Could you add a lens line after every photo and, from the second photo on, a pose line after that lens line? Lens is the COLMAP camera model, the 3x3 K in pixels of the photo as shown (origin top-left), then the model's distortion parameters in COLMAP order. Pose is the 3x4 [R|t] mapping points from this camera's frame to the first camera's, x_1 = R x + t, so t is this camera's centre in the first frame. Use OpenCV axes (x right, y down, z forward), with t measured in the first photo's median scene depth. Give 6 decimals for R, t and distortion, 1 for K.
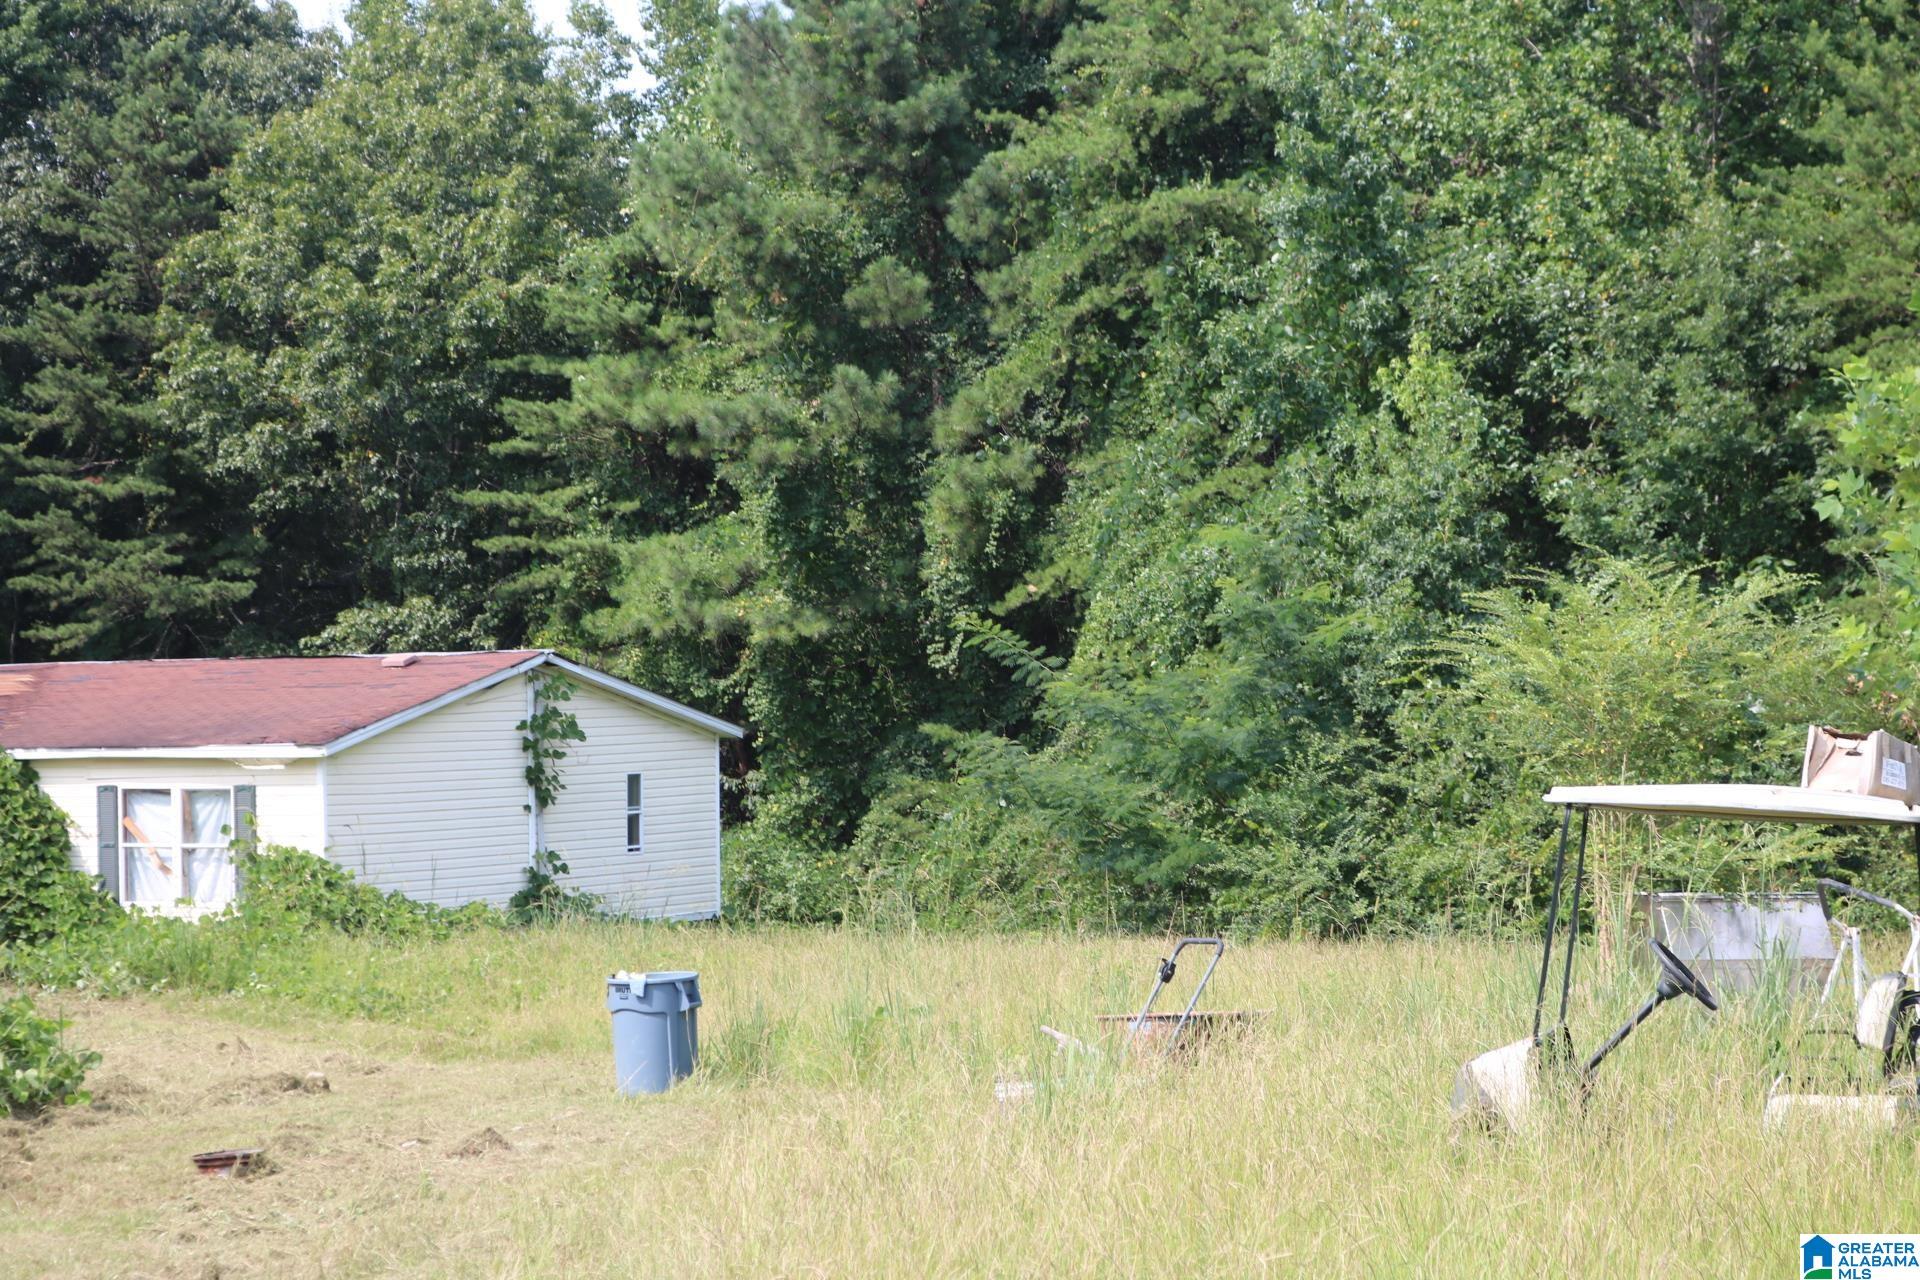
lens RADIAL K [[4536.3, 0, 960.0], [0, 4536.3, 640.0], [0, 0, 1]] dist [0.039450, 0.782433]
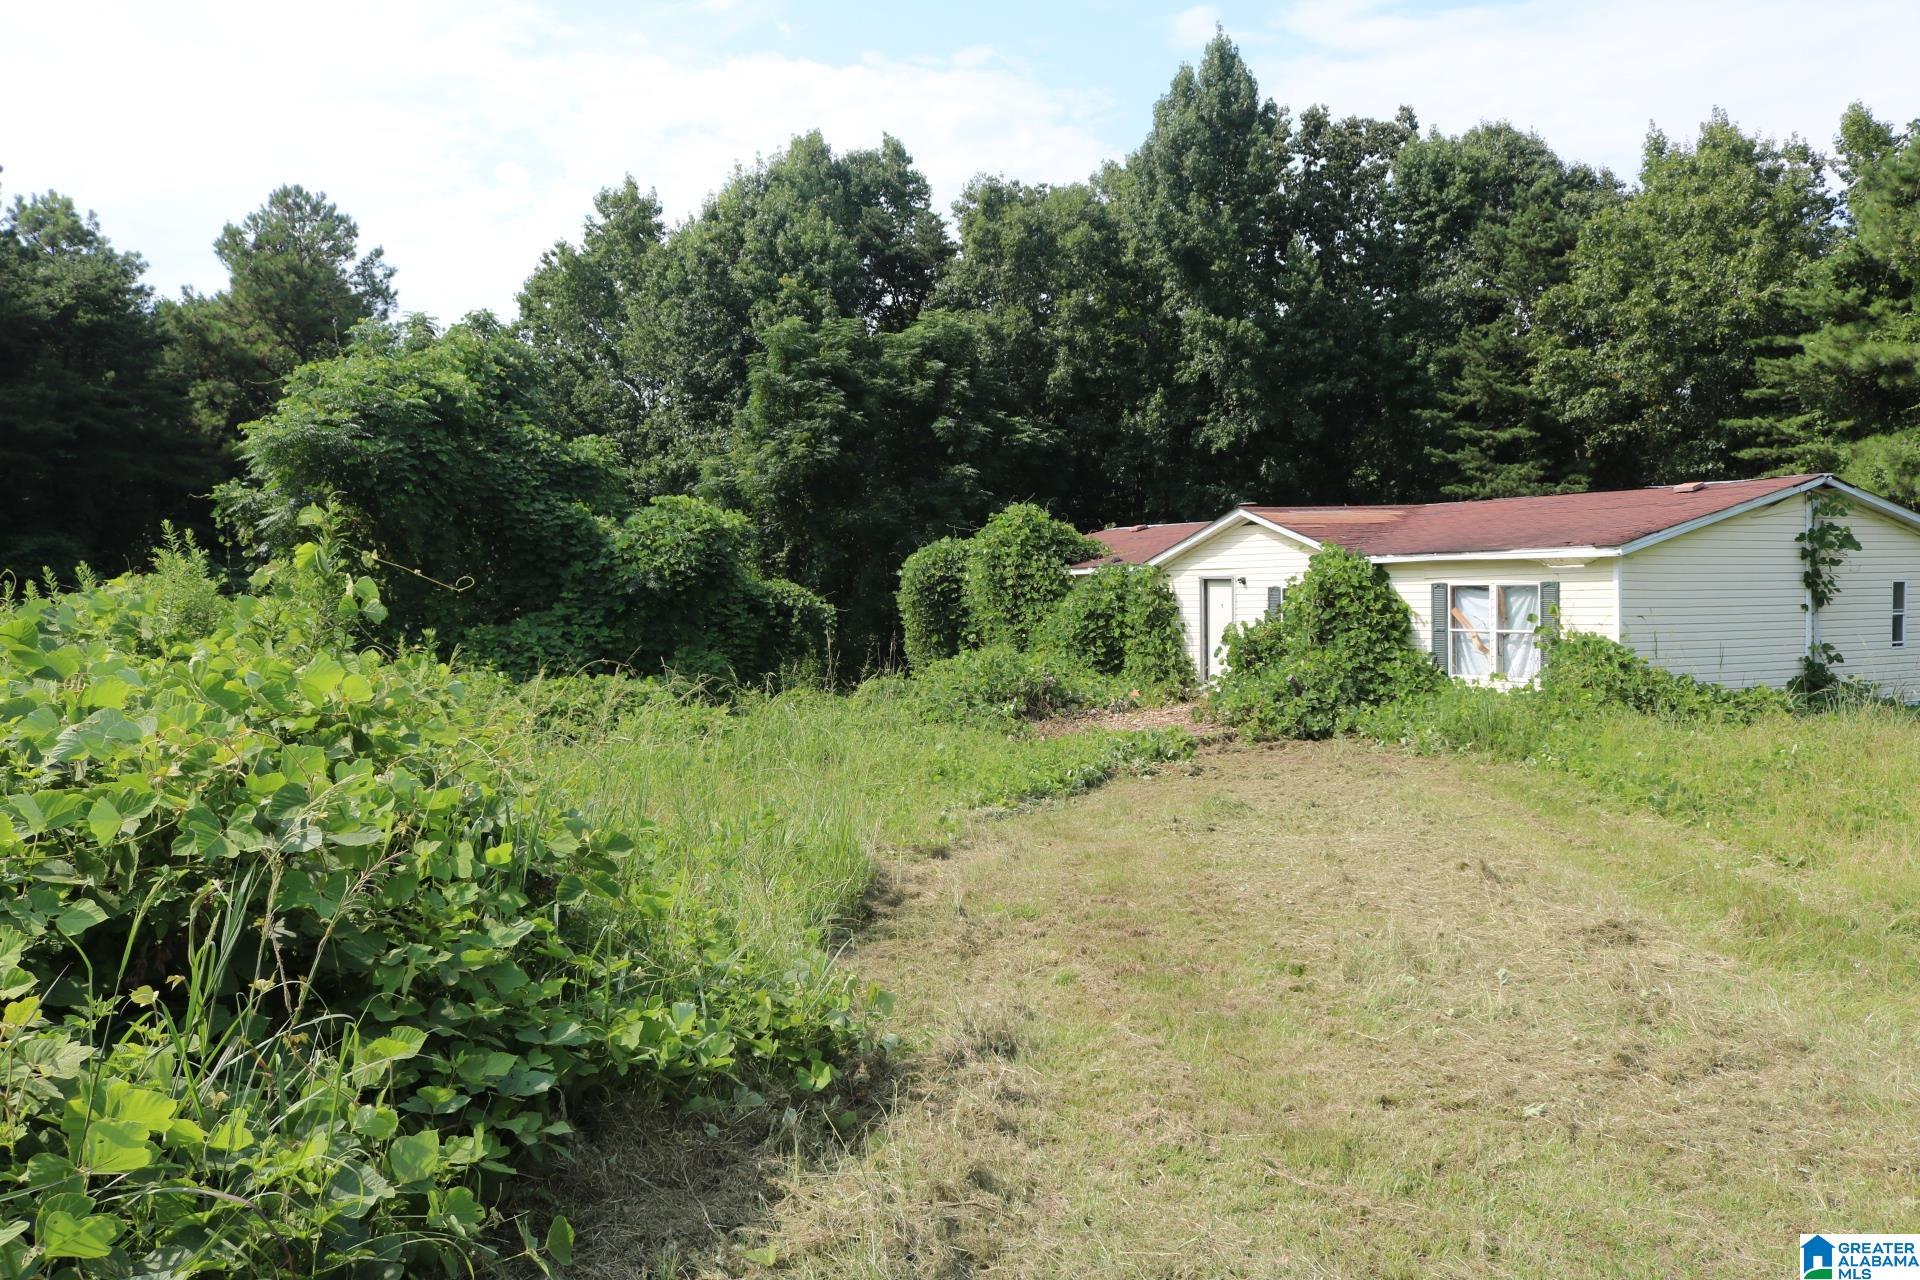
lens RADIAL K [[1617.1, 0, 956.2], [0, 1617.1, 610.4], [0, 0, 1]] dist [0.009132, 0.009942]
pose [[0.858345, 0.011663, -0.512940, -0.053341], [0.001538, 0.999679, 0.025304, 0.021056], [0.513070, -0.022508, 0.858051, 0.407297]]
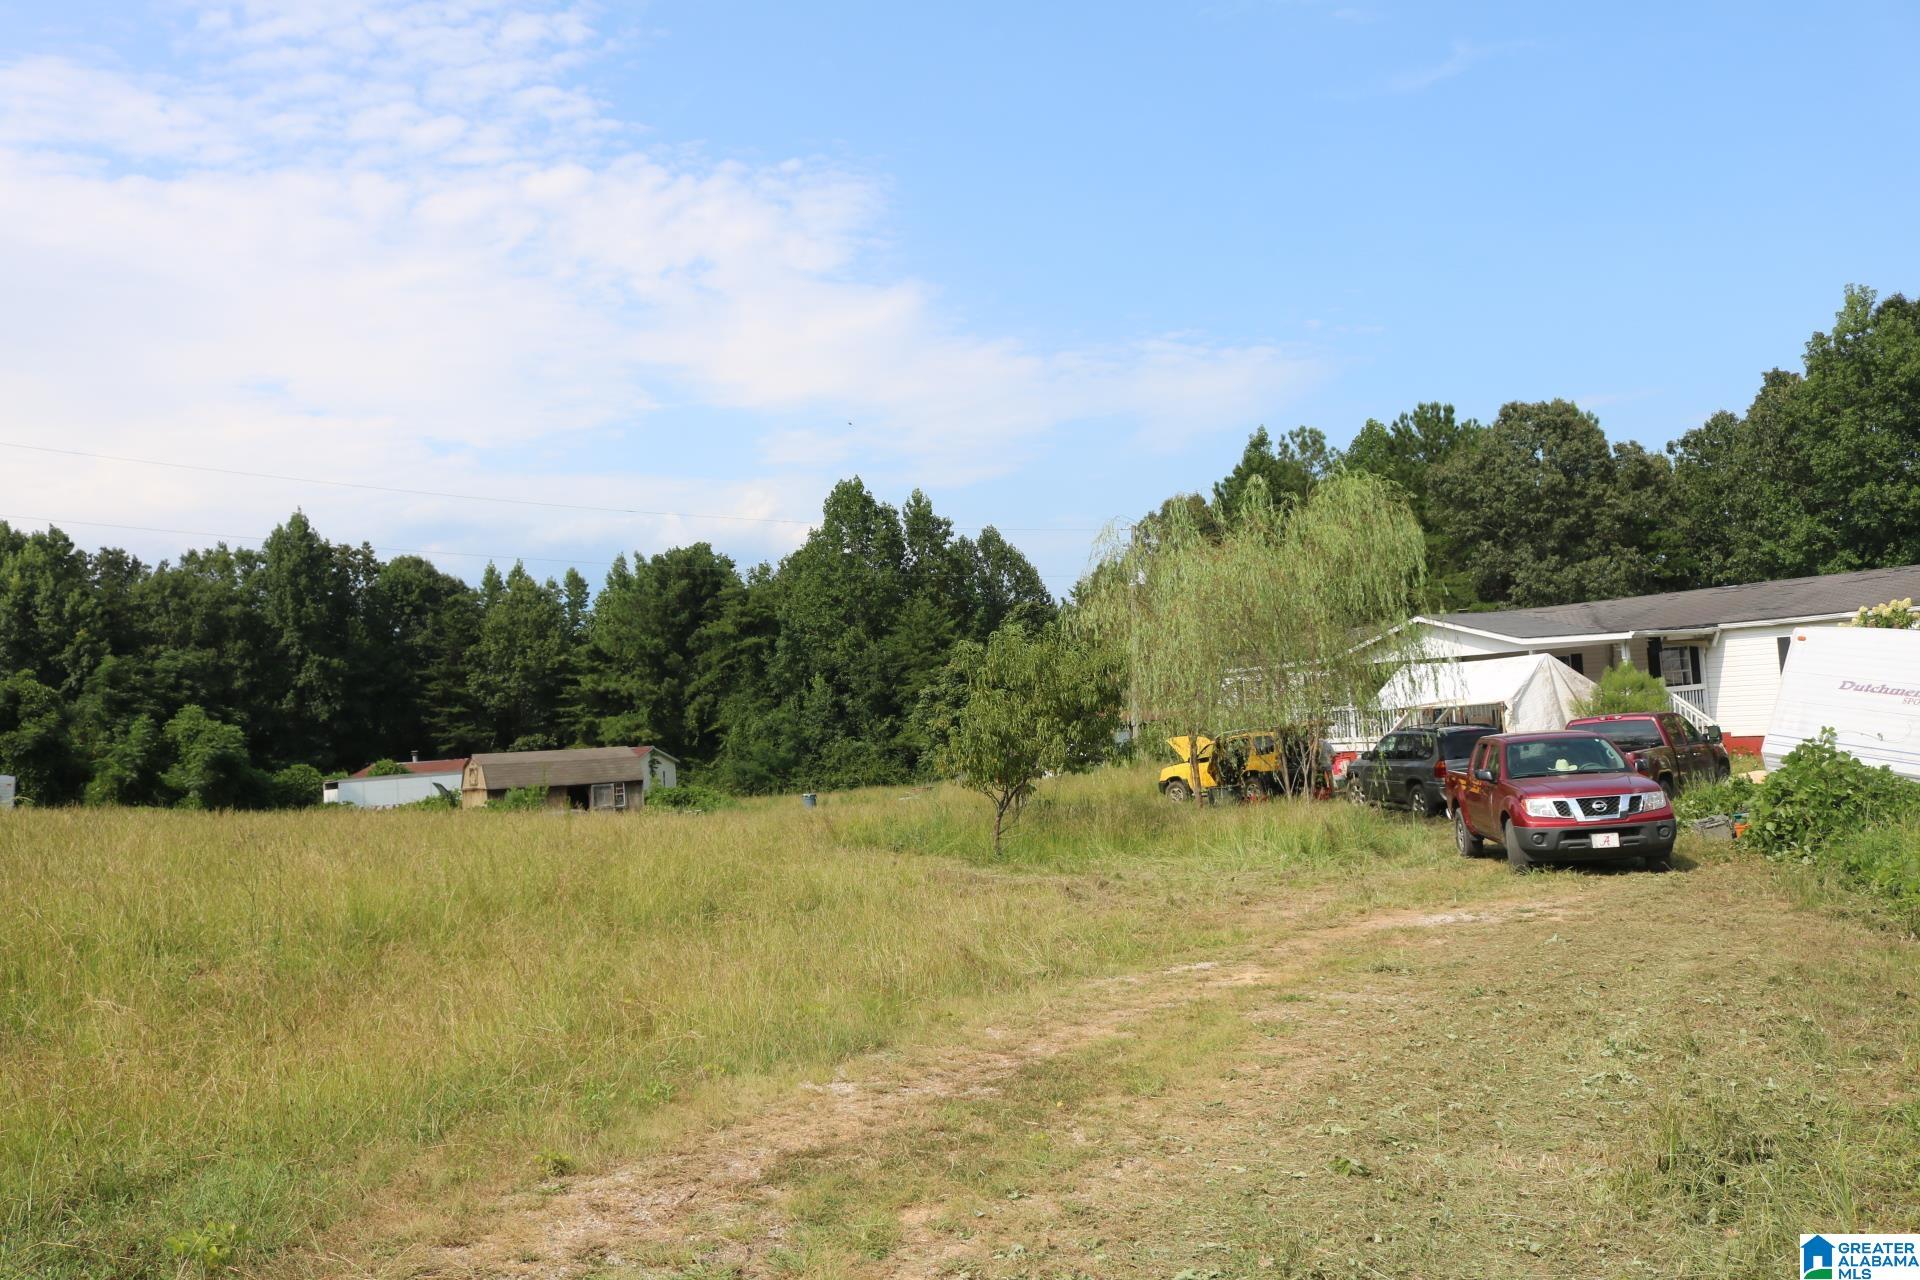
lens RADIAL K [[1617.1, 0, 956.2], [0, 1617.1, 610.4], [0, 0, 1]] dist [0.009132, 0.009942]
pose [[0.941445, -0.025488, 0.336202, -0.284634], [0.046444, 0.997436, -0.054438, -0.026450], [-0.333952, 0.066865, 0.940215, -0.576572]]
